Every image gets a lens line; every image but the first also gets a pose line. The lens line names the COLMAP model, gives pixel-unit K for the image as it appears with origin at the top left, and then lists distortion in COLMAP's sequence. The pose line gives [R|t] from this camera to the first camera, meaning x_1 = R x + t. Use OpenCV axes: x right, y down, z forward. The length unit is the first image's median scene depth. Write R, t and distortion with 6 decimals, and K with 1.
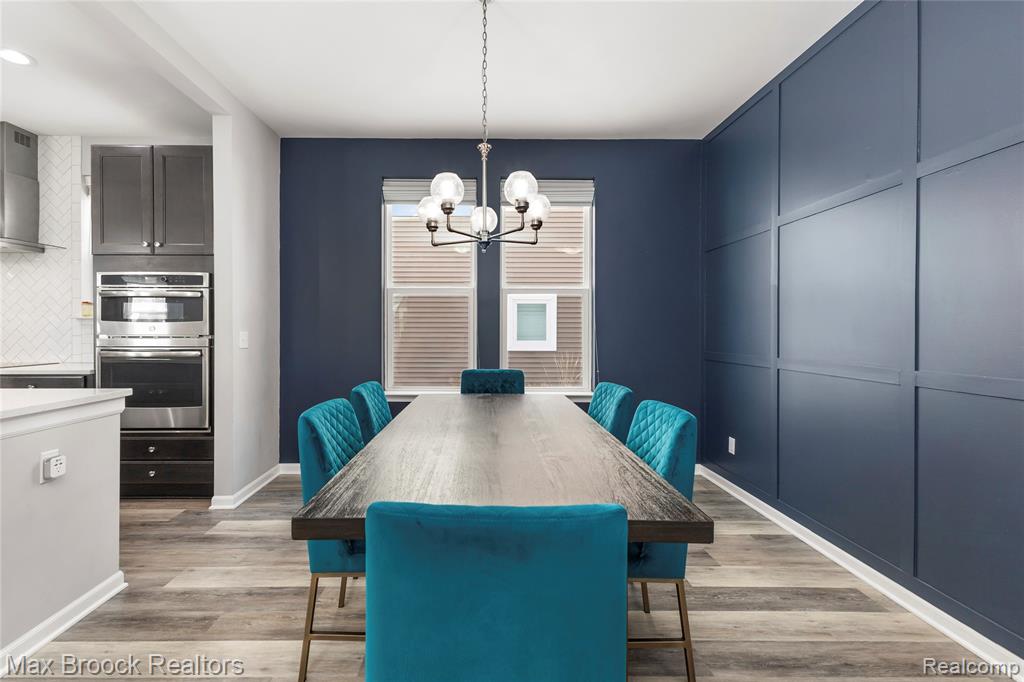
lens RADIAL K [[441.7, 0, 504.3], [0, 441.7, 333.9], [0, 0, 1]] dist [0.010288, -0.000736]
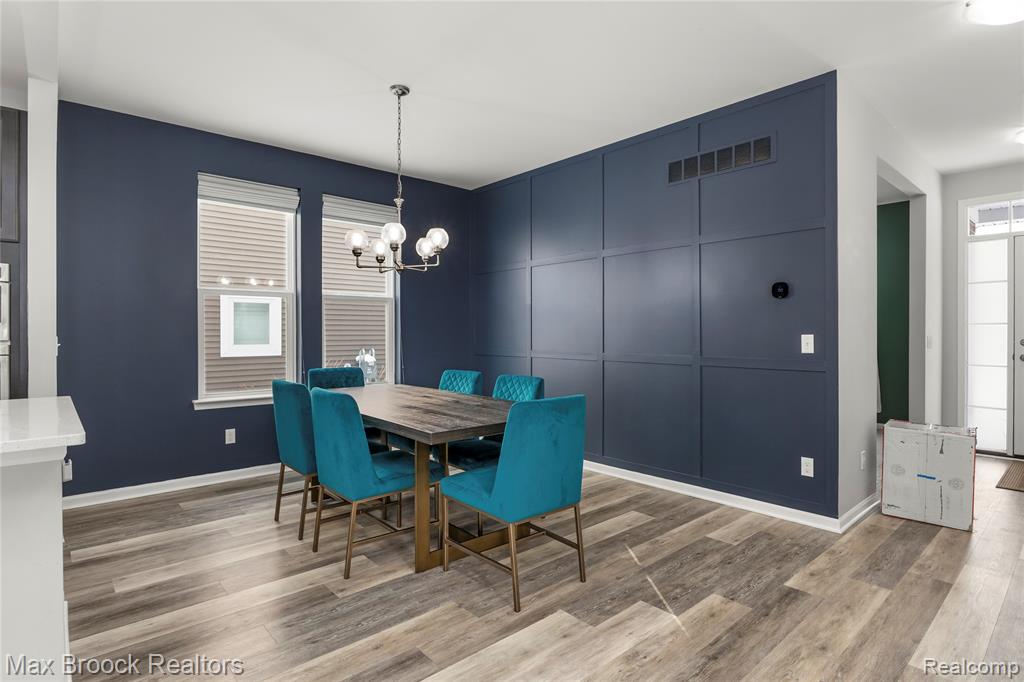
lens RADIAL K [[533.1, 0, 511.0], [0, 533.1, 340.3], [0, 0, 1]] dist [-0.009525, 0.000390]
pose [[0.748212, -0.011761, 0.663356, -0.665162], [0.007019, 0.999927, 0.009812, -0.000237], [-0.663423, -0.002686, 0.748240, -0.353661]]
